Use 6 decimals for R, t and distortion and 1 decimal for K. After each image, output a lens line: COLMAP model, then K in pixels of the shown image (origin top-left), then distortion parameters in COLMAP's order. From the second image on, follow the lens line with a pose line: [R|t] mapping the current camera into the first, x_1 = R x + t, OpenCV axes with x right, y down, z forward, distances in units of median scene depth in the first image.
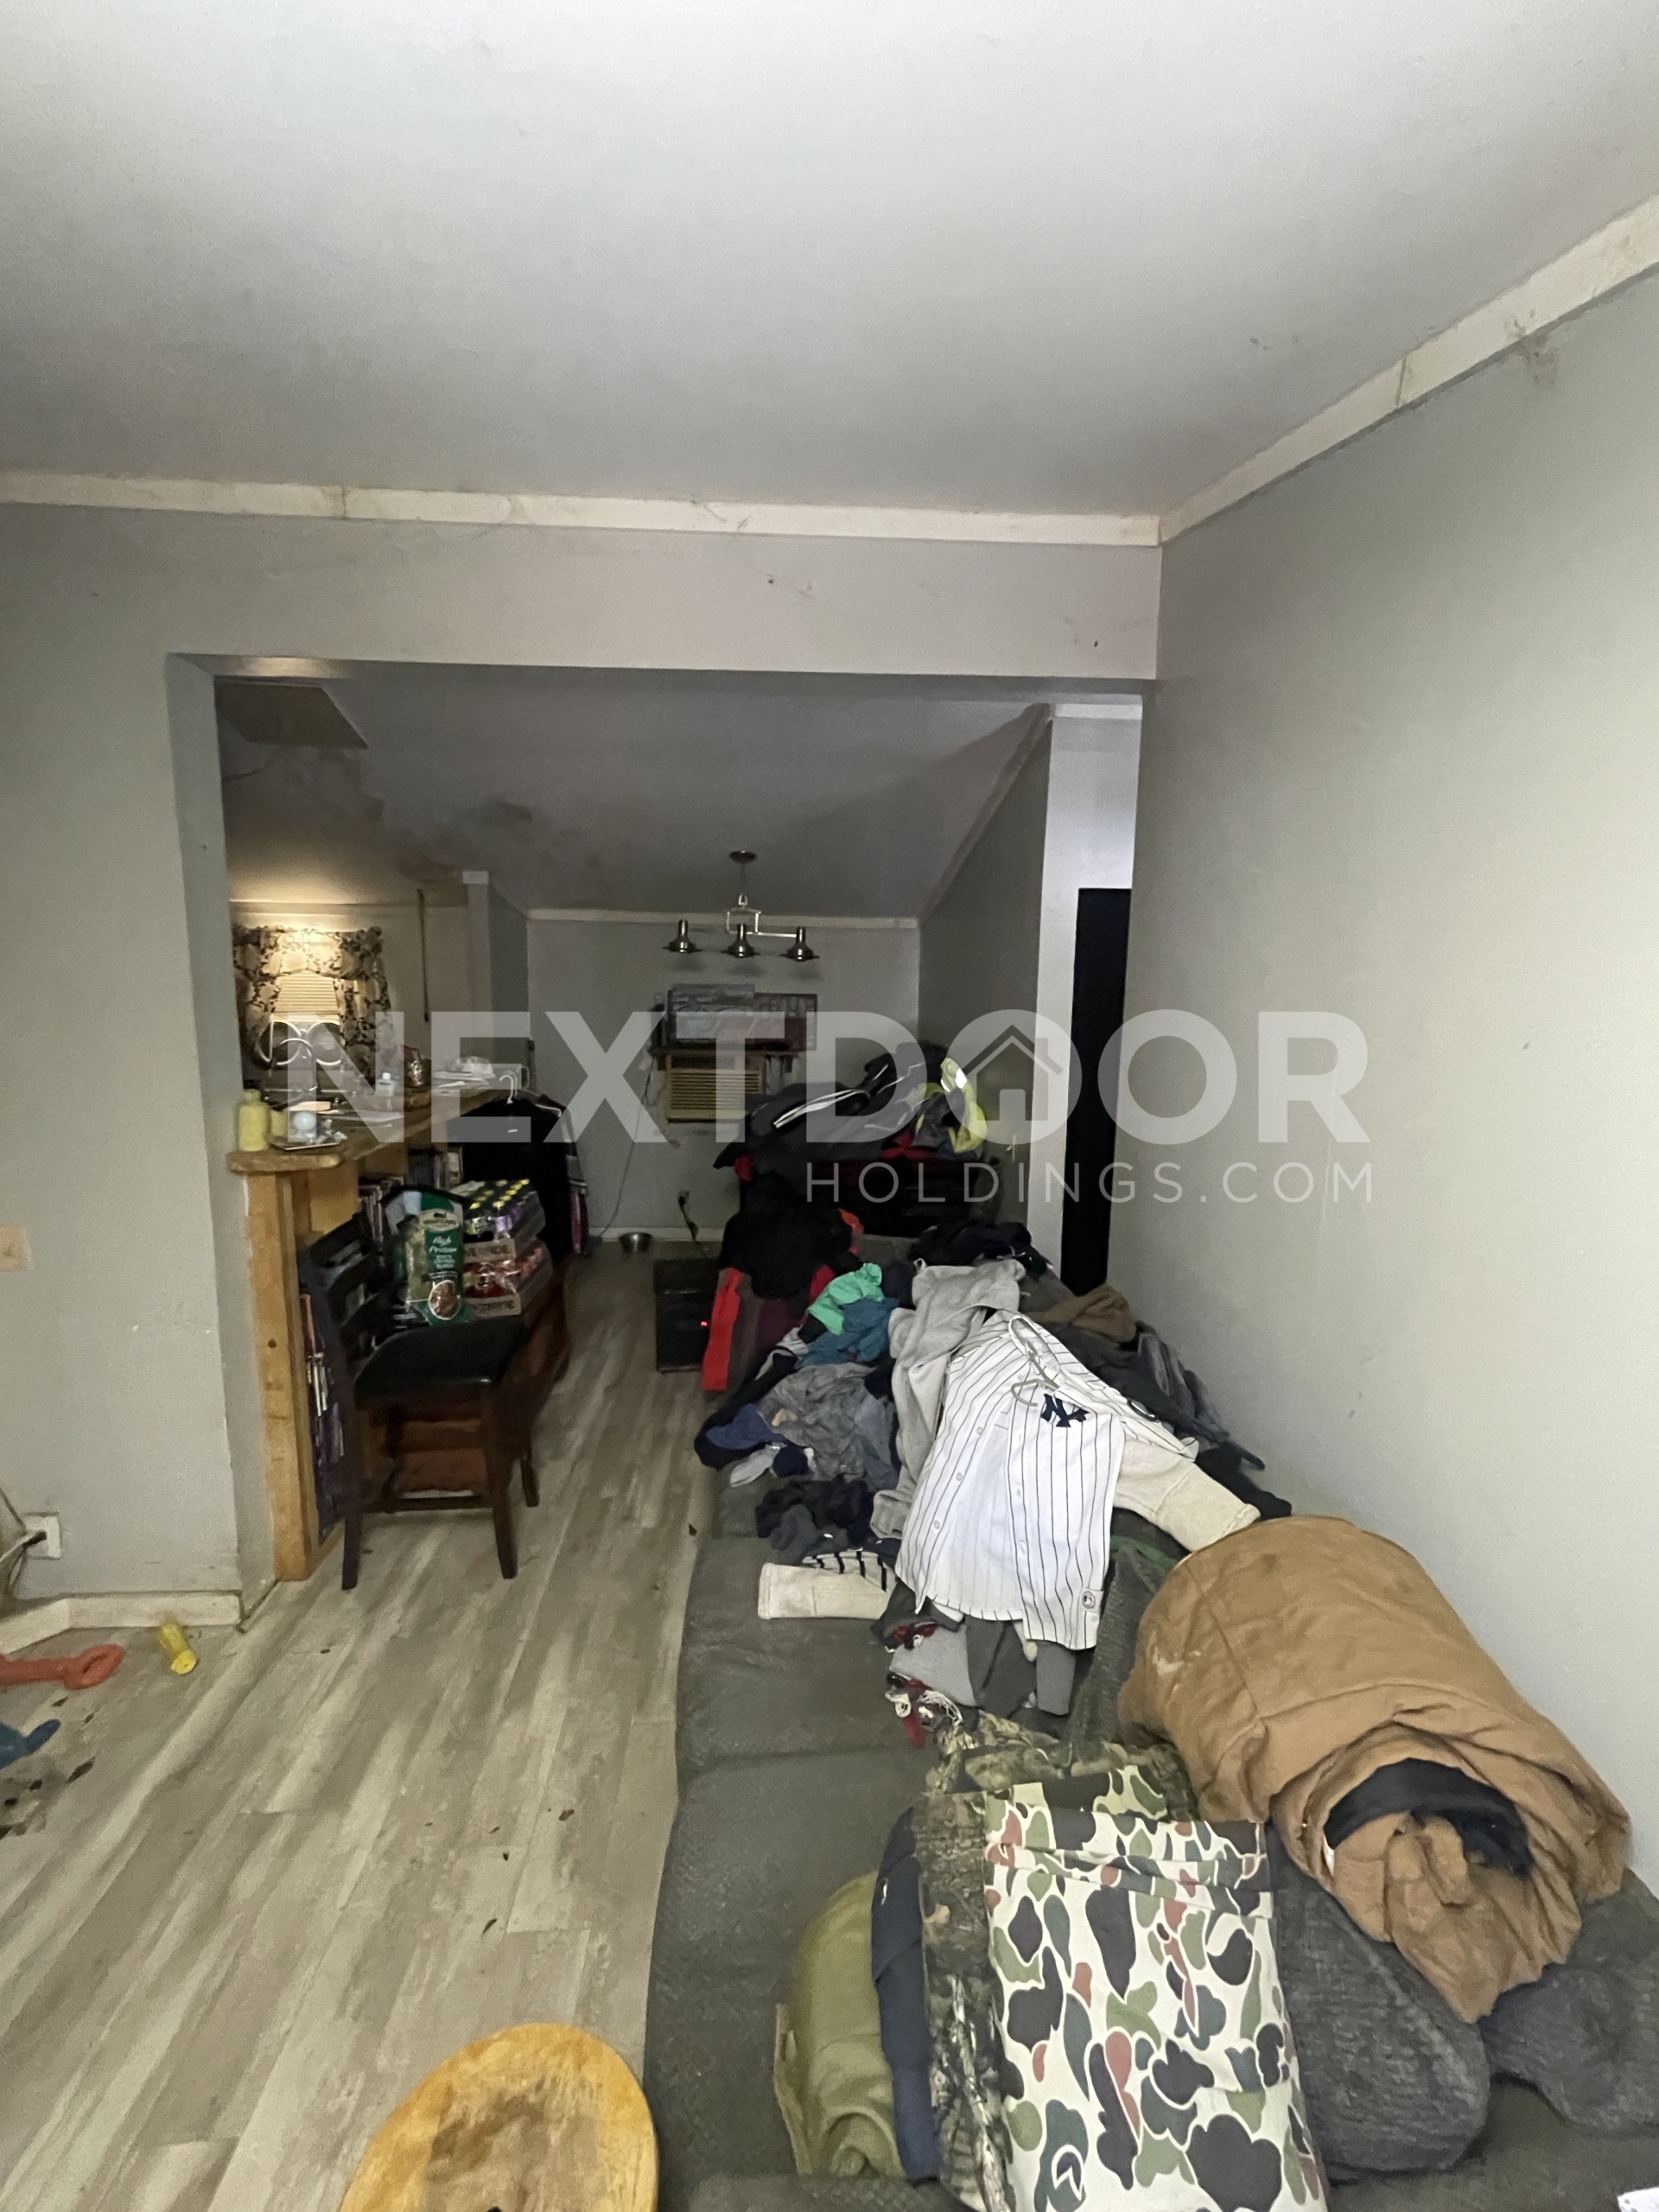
lens RADIAL K [[884.7, 0, 844.5], [0, 884.7, 1084.6], [0, 0, 1]] dist [-0.003820, 0.000356]
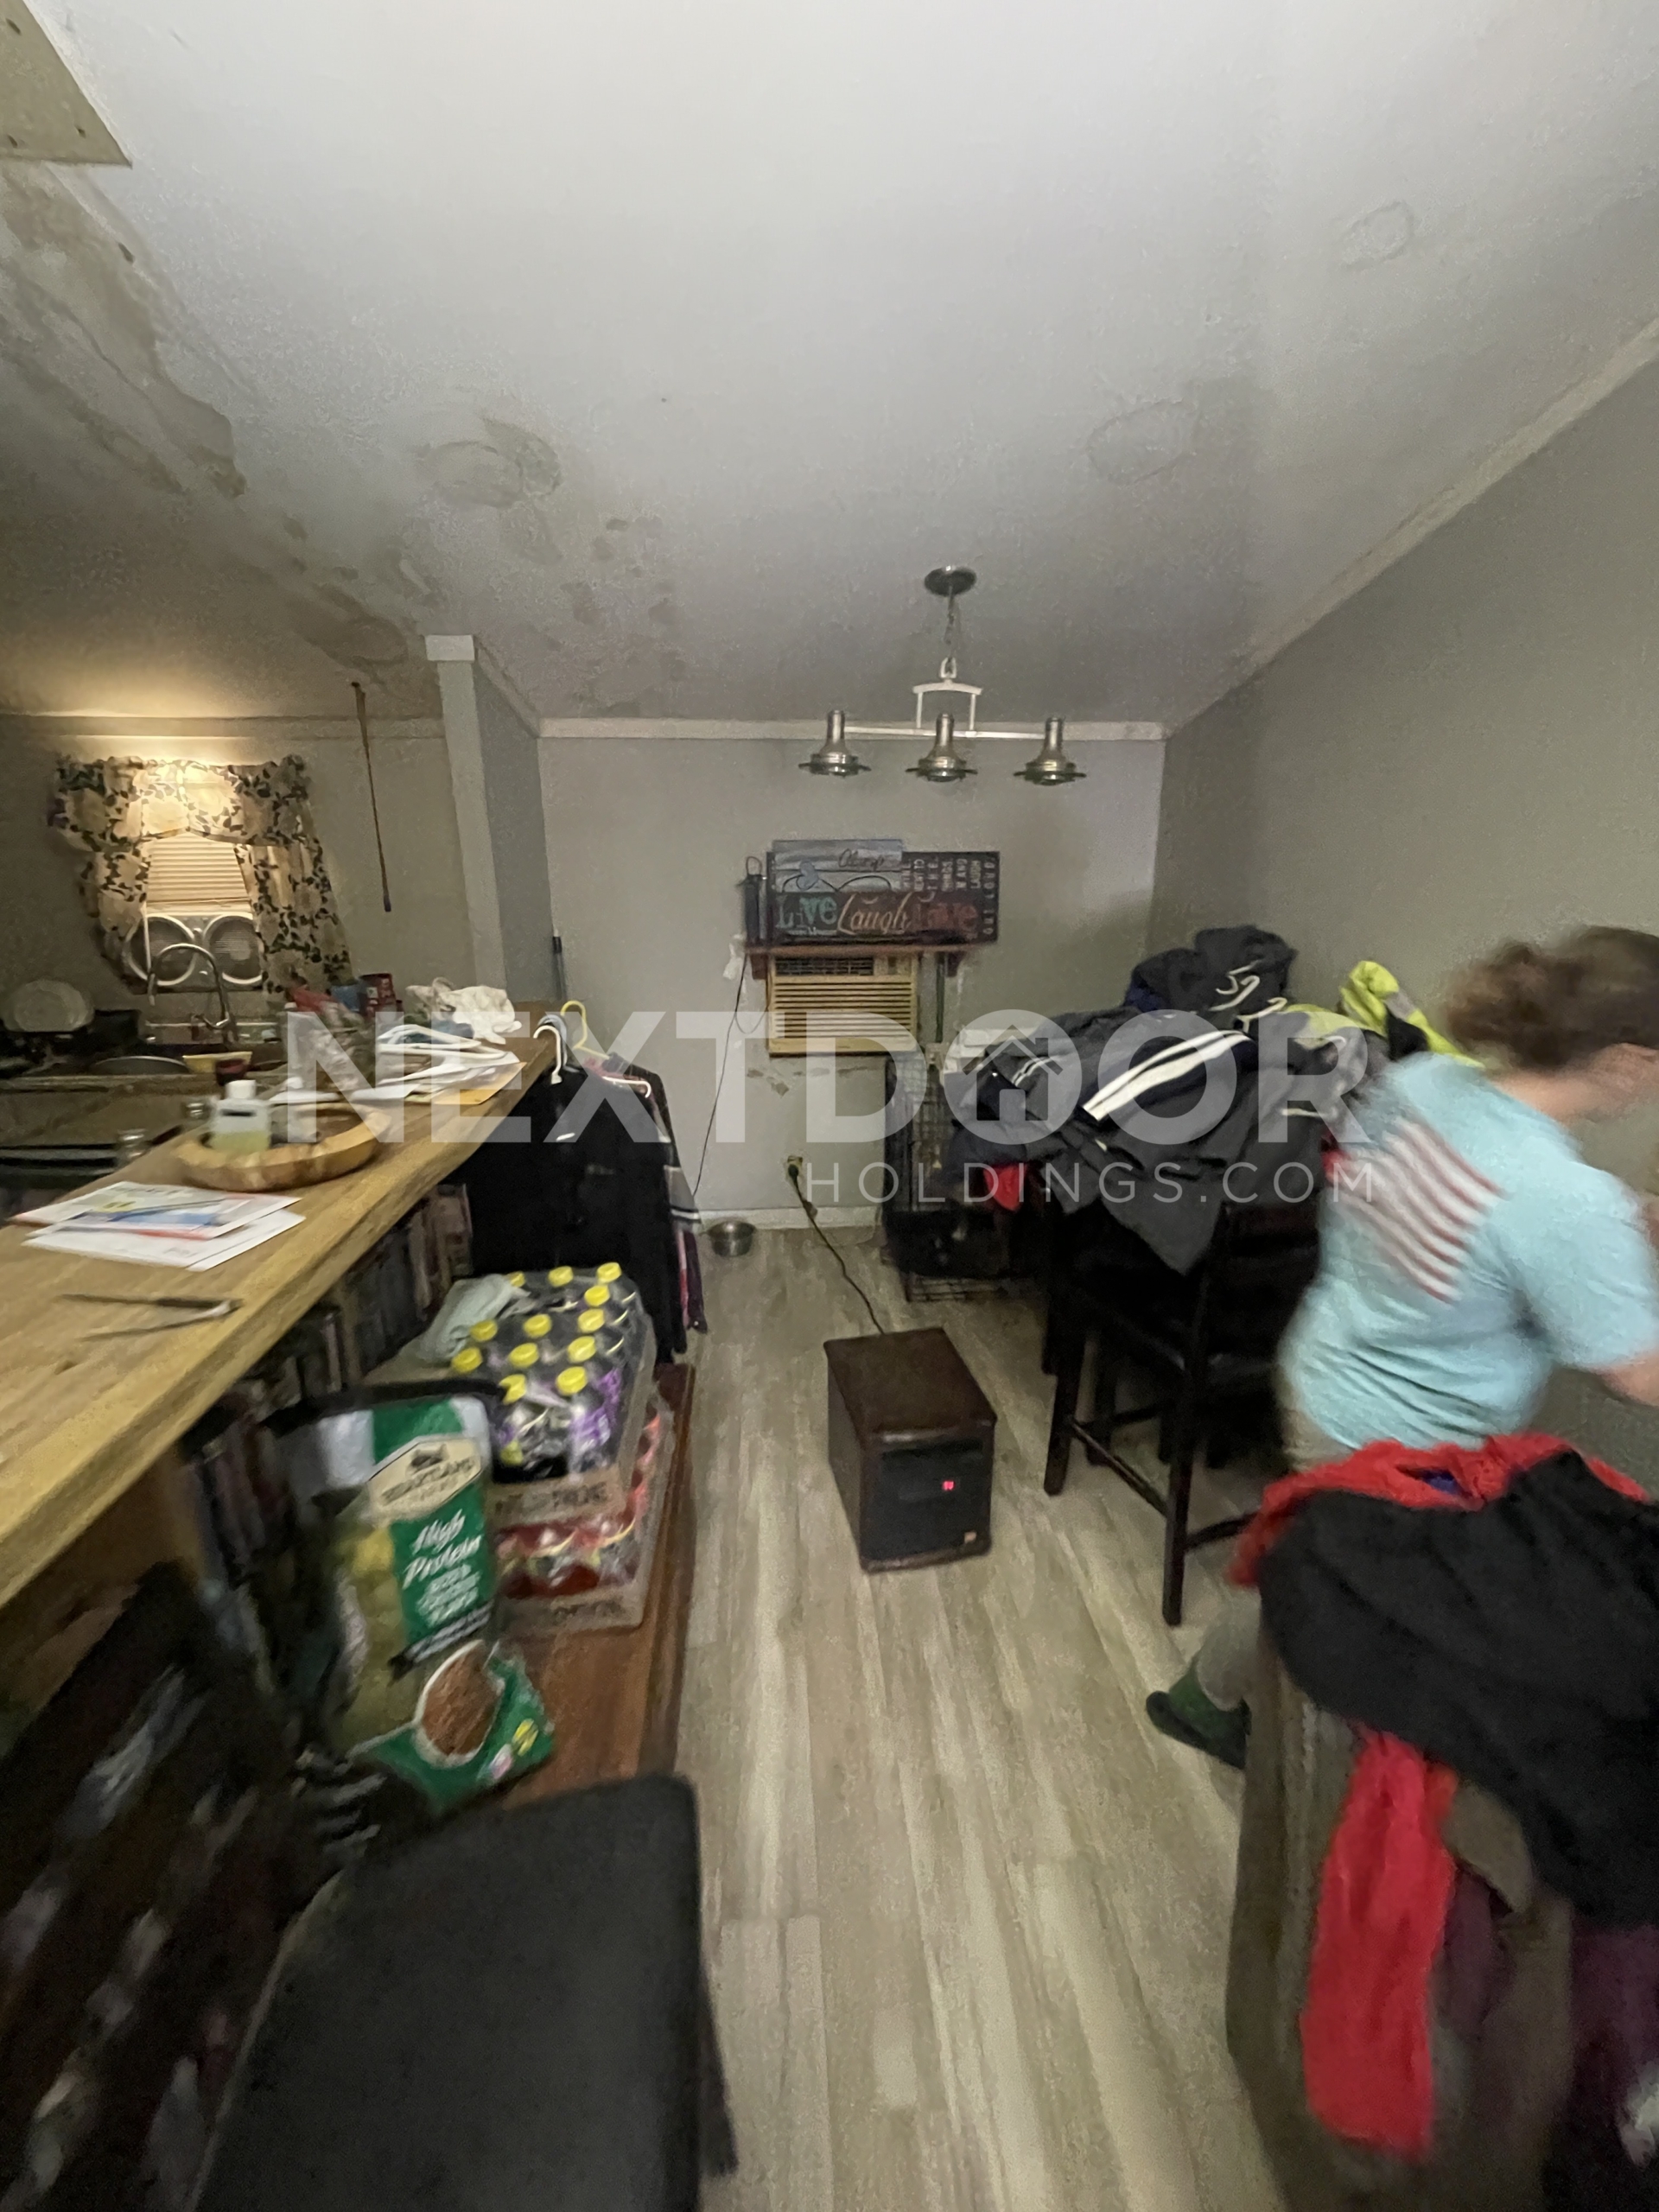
lens RADIAL K [[884.7, 0, 836.9], [0, 884.7, 1084.3], [0, 0, 1]] dist [-0.003820, 0.000356]
pose [[0.999735, -0.022250, -0.005913, -0.158077], [0.022863, 0.989656, 0.141629, -0.031854], [0.002700, -0.141727, 0.989902, 0.369869]]
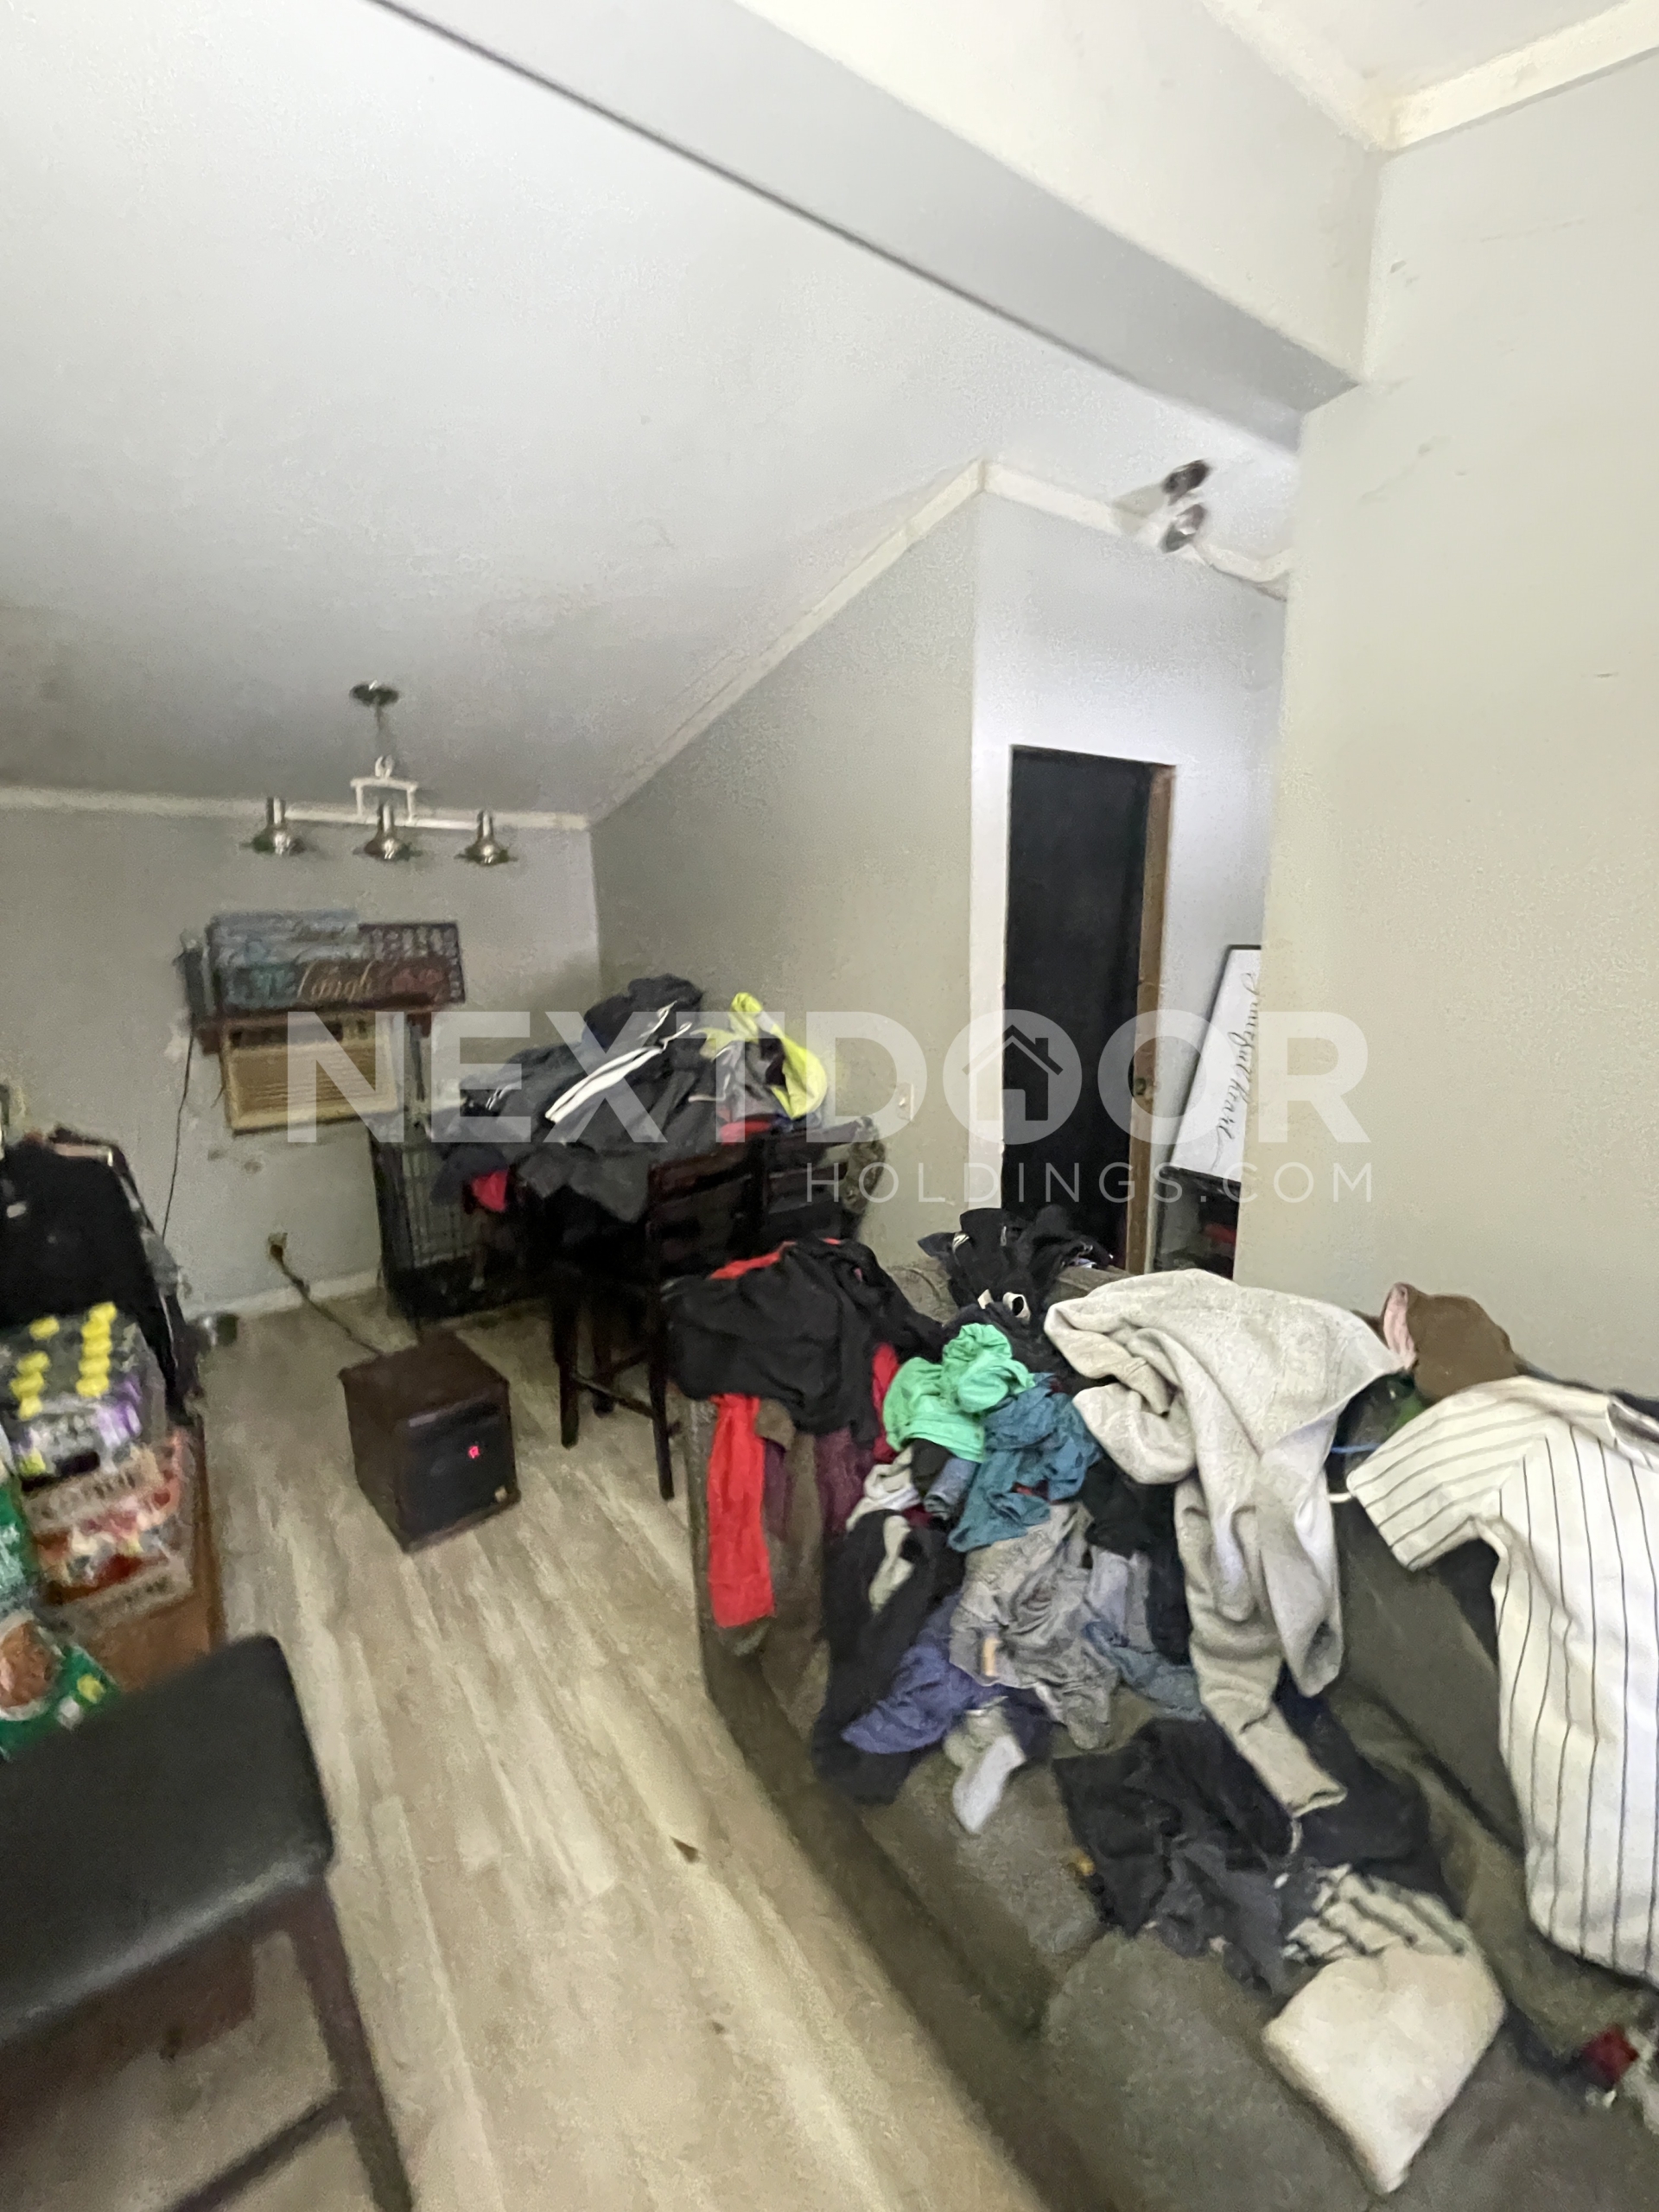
lens RADIAL K [[884.7, 0, 815.6], [0, 884.7, 1090.3], [0, 0, 1]] dist [-0.003820, 0.000356]
pose [[0.855843, -0.134322, 0.499491, -0.167106], [0.096327, 0.990189, 0.101230, -0.014569], [-0.508187, -0.038523, 0.860385, 0.257560]]
